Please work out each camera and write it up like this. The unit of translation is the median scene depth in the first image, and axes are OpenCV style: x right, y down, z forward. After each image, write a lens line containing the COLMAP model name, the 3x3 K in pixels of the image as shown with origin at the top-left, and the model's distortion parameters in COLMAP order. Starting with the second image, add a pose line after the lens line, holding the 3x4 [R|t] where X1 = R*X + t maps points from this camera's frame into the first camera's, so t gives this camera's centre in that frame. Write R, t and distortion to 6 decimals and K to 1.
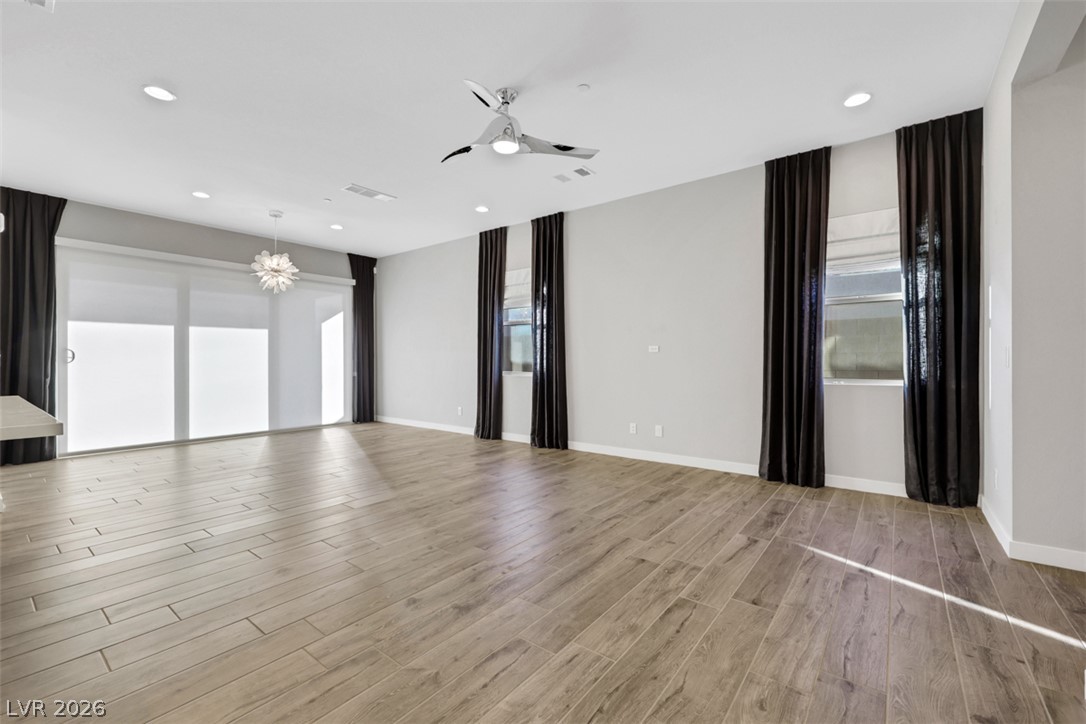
lens RADIAL K [[451.7, 0, 543.0], [0, 451.7, 362.0], [0, 0, 1]] dist [0.000042, 0.000061]
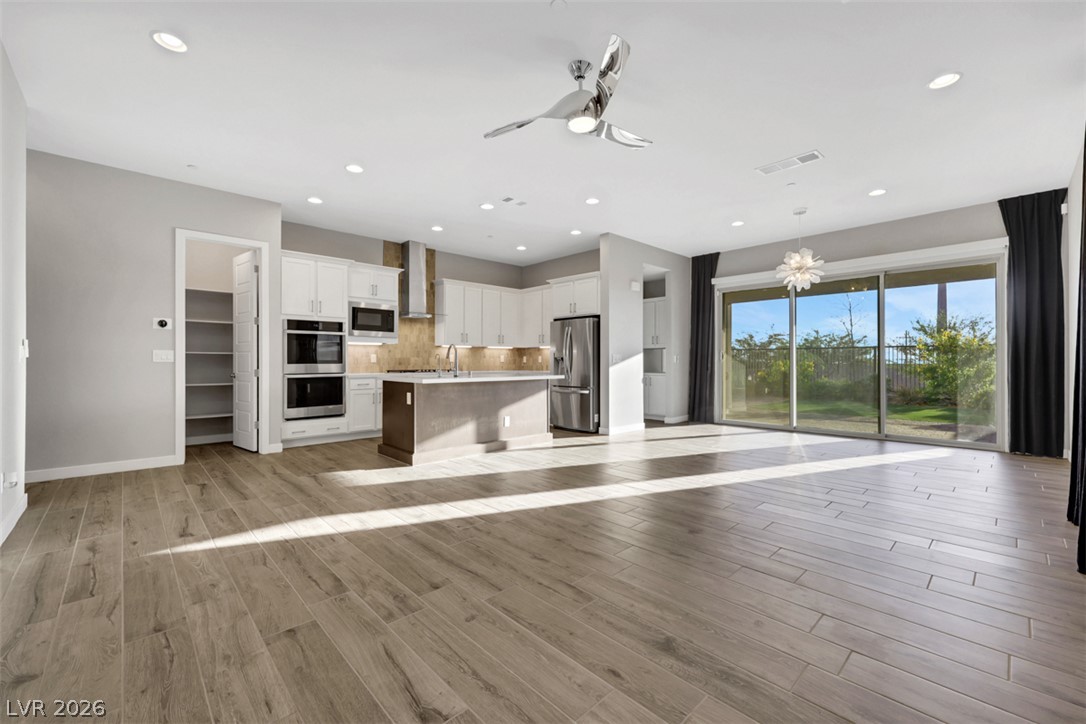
lens RADIAL K [[495.8, 0, 599.1], [0, 495.8, 360.0], [0, 0, 1]] dist [0.000770, -0.000408]
pose [[-0.138173, -0.001336, -0.990407, 1.237217], [-0.001709, 0.999998, -0.001110, 0.003359], [0.990407, 0.001539, -0.138175, 1.589927]]
